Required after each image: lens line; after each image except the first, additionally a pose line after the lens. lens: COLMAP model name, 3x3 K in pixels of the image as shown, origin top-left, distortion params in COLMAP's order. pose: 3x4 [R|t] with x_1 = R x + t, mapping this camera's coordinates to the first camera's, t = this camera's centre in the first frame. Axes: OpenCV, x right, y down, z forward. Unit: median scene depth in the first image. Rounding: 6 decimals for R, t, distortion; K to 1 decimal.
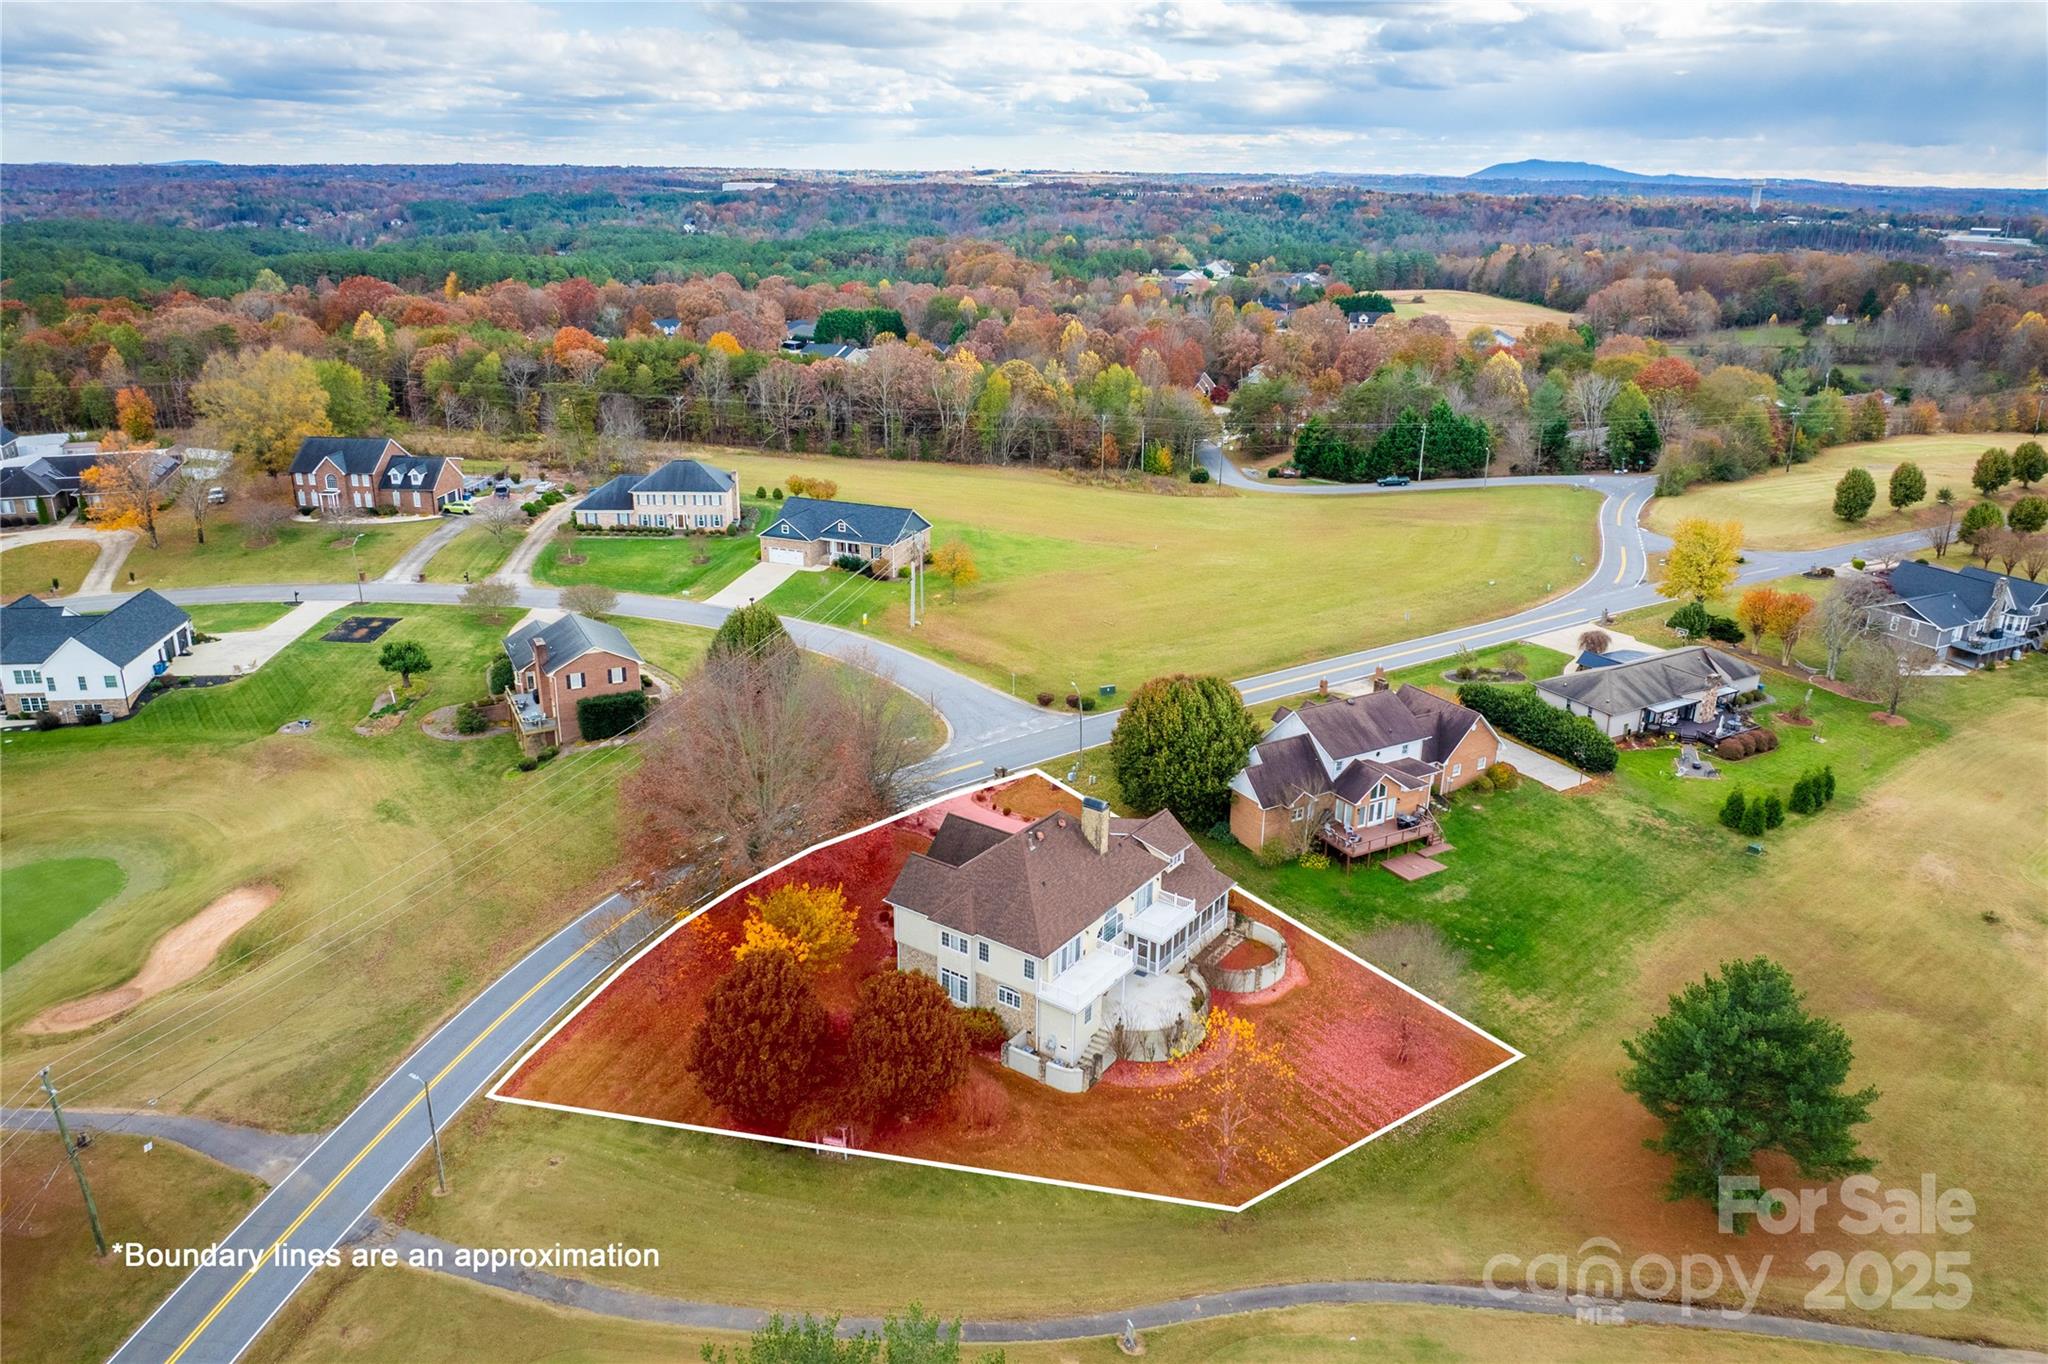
lens RADIAL K [[1451.2, 0, 1024.0], [0, 1451.2, 682.0], [0, 0, 1]] dist [-0.017589, 0.002674]
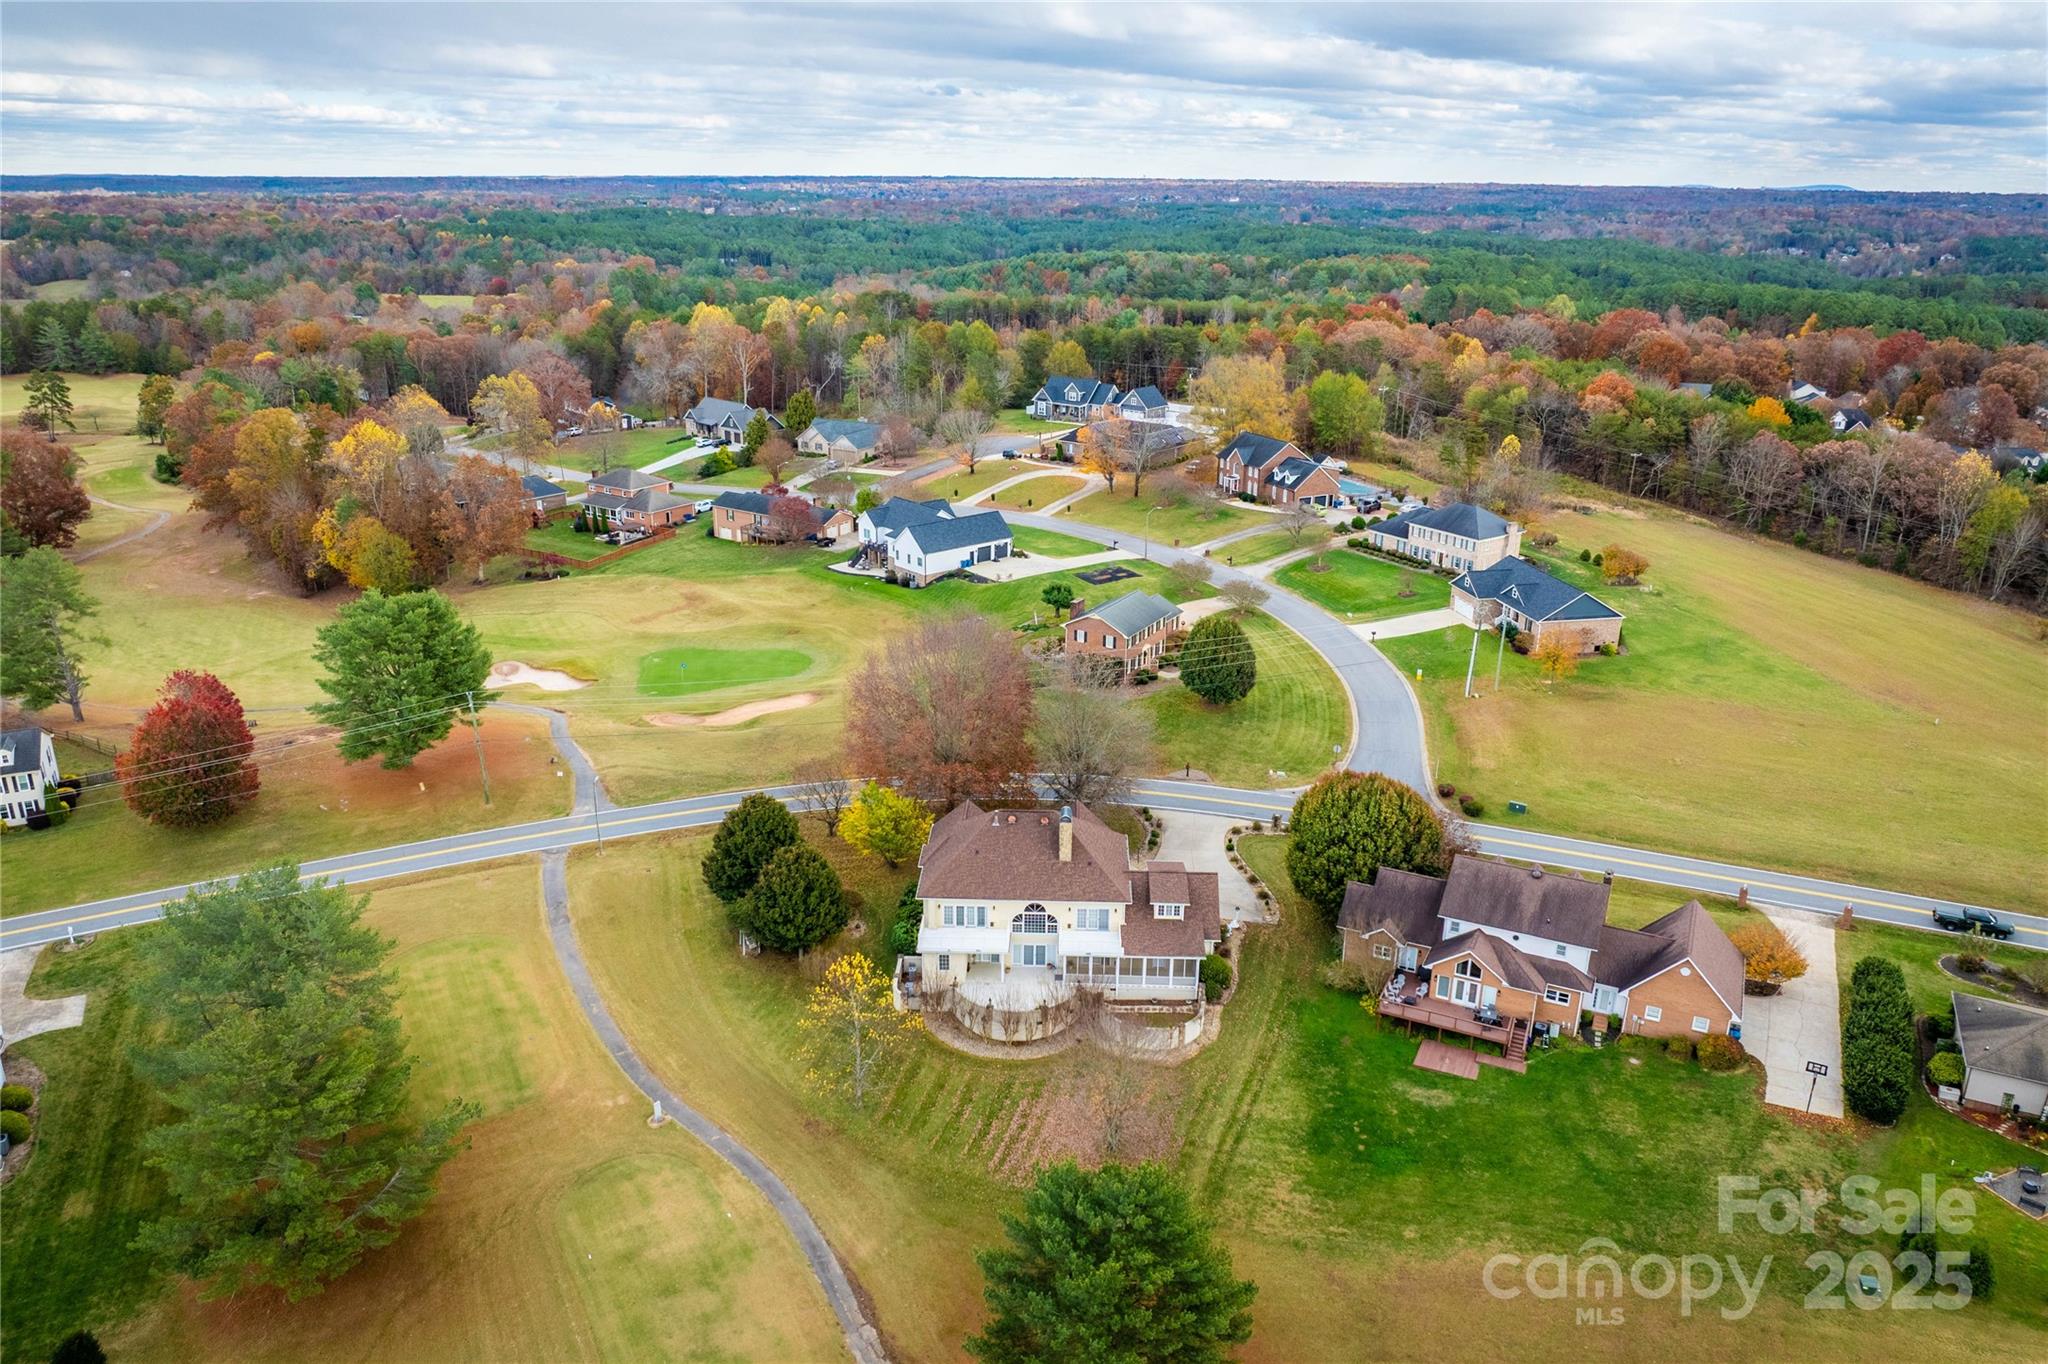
lens RADIAL K [[1451.2, 0, 1024.0], [0, 1451.2, 682.0], [0, 0, 1]] dist [-0.017589, 0.002674]
pose [[0.546436, 0.274387, -0.791277, 0.450552], [-0.286187, 0.949110, 0.131484, -0.077058], [0.787086, 0.154606, 0.597154, 0.145737]]
